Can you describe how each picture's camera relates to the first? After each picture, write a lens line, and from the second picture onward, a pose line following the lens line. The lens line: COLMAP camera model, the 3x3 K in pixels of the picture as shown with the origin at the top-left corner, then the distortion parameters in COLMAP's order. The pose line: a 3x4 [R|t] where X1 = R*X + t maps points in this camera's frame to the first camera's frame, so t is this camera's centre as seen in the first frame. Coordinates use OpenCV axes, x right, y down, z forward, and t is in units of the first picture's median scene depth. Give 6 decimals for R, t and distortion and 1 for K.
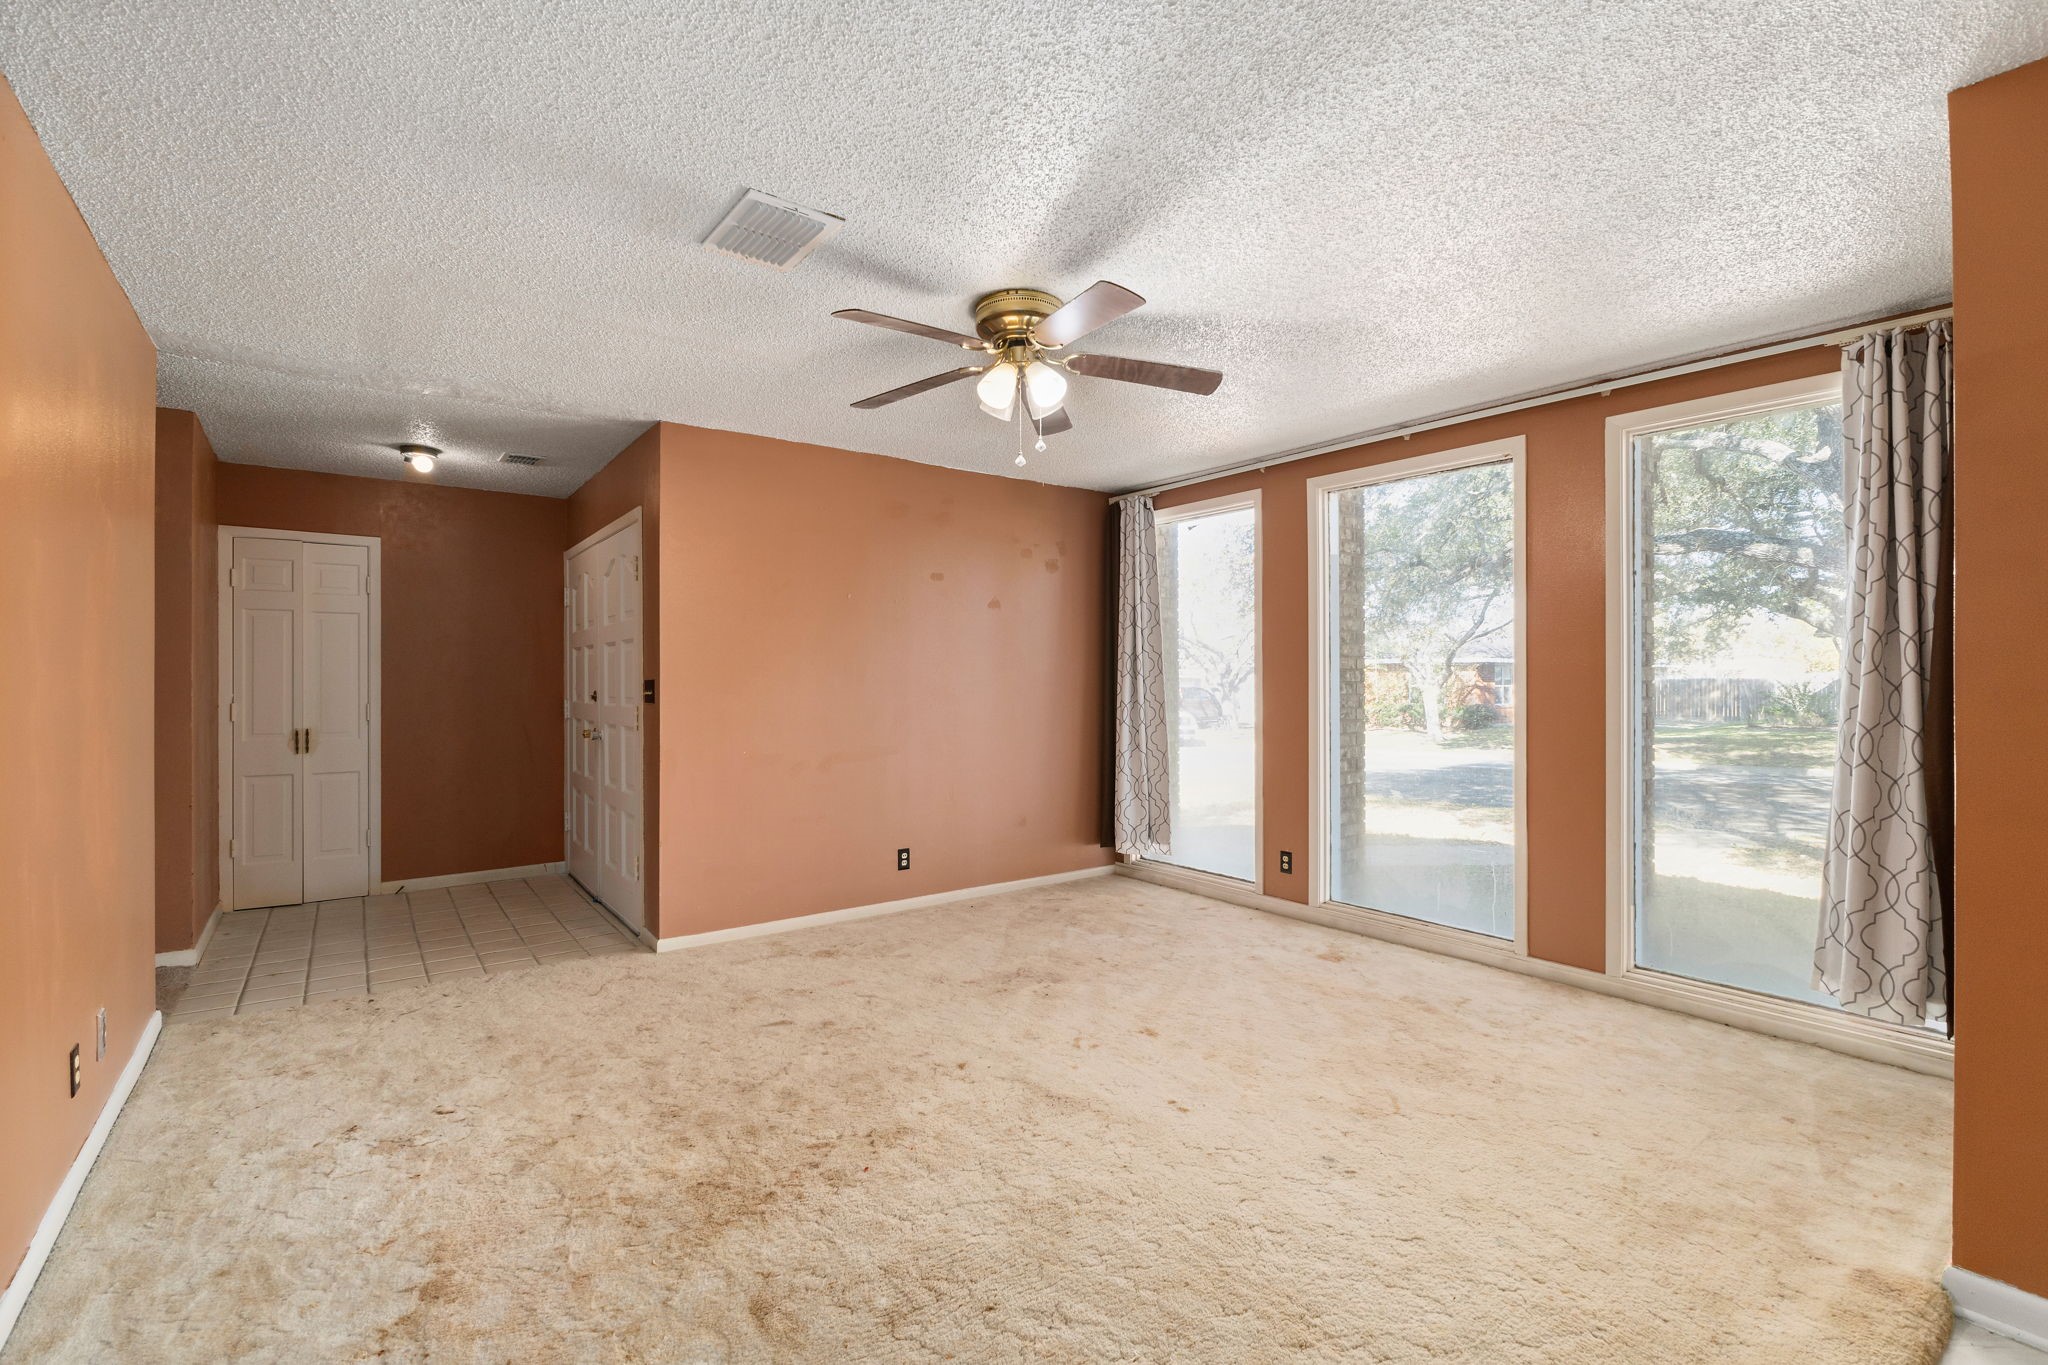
lens RADIAL K [[909.1, 0, 1024.7], [0, 909.1, 680.8], [0, 0, 1]] dist [-0.012013, 0.000005]
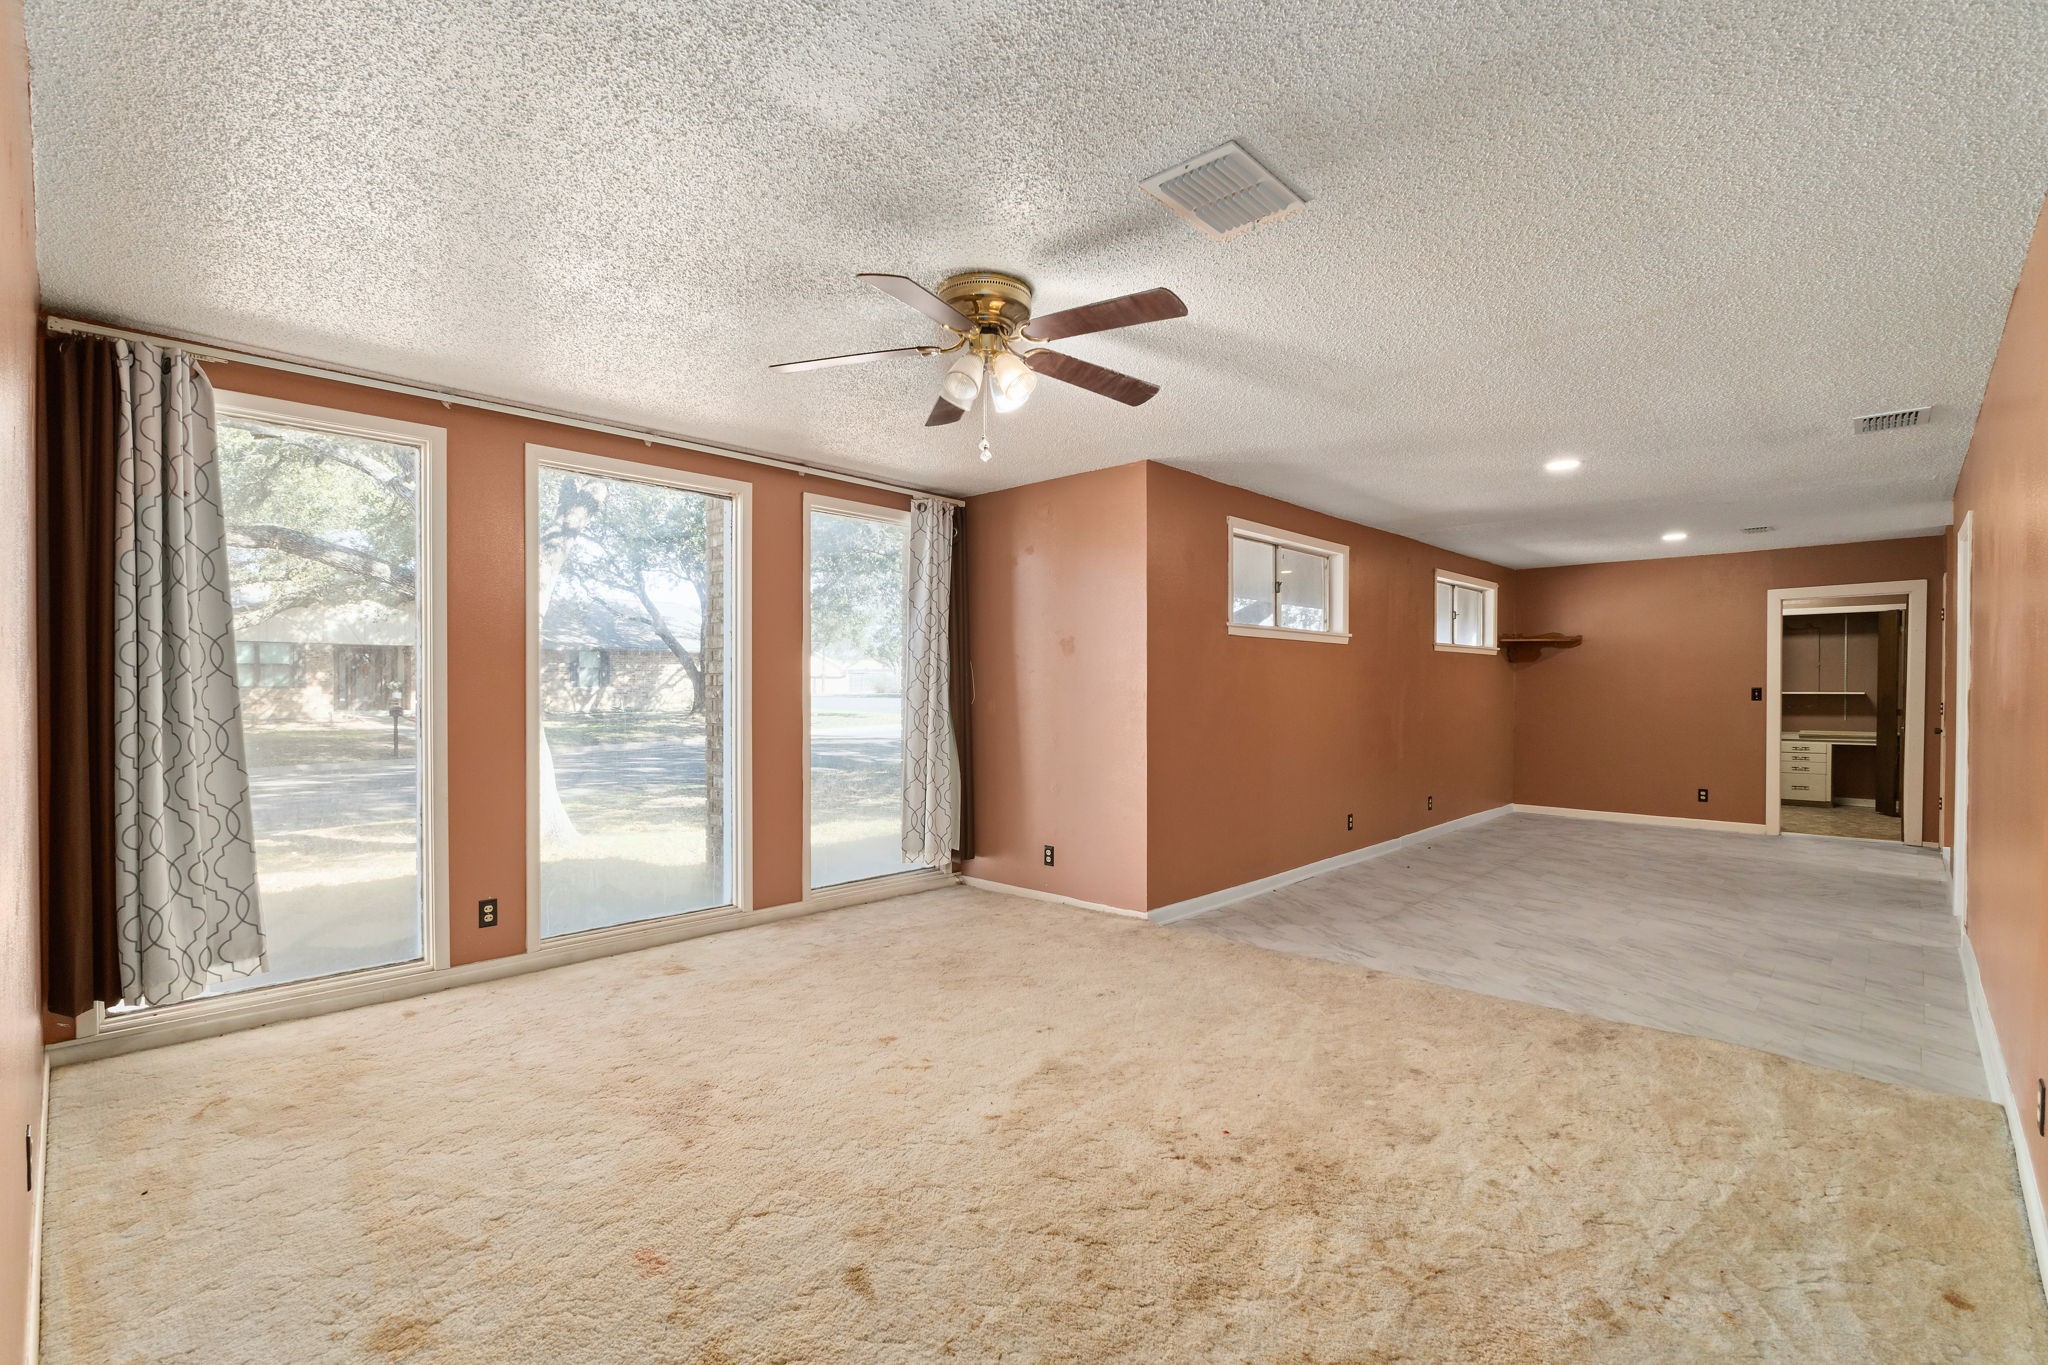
lens RADIAL K [[909.1, 0, 1024.9], [0, 909.1, 691.0], [0, 0, 1]] dist [-0.012013, 0.000005]
pose [[-0.151885, -0.004769, 0.988387, -0.729813], [-0.002656, 0.999987, 0.004417, 0.001014], [-0.988395, -0.001954, -0.151896, 0.844490]]
